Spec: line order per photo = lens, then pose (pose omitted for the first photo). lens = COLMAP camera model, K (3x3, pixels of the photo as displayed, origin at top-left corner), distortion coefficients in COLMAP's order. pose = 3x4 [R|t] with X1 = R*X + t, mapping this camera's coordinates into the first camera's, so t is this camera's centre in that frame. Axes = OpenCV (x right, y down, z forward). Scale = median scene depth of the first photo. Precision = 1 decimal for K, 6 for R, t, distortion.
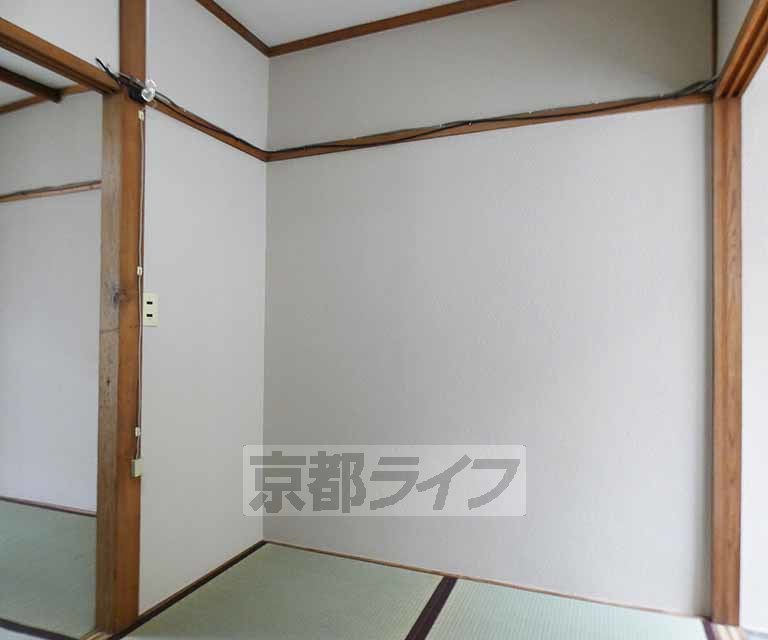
lens RADIAL K [[504.3, 0, 385.7], [0, 504.3, 321.1], [0, 0, 1]] dist [-0.002330, -0.006207]
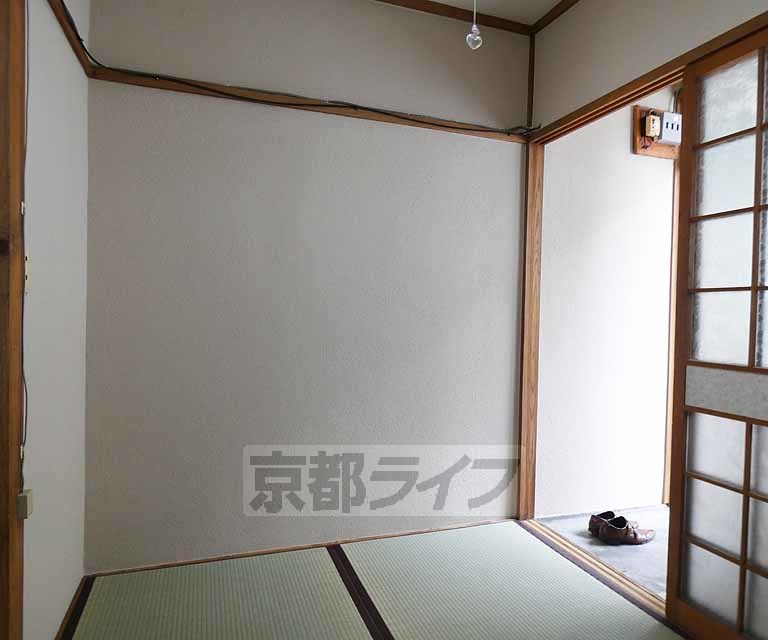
lens RADIAL K [[504.3, 0, 384.5], [0, 504.3, 318.6], [0, 0, 1]] dist [-0.002330, -0.006207]
pose [[0.763297, 0.001922, 0.646044, -0.521734], [-0.027368, 0.999194, 0.029362, 0.009271], [-0.645467, -0.040093, 0.762735, 0.179354]]
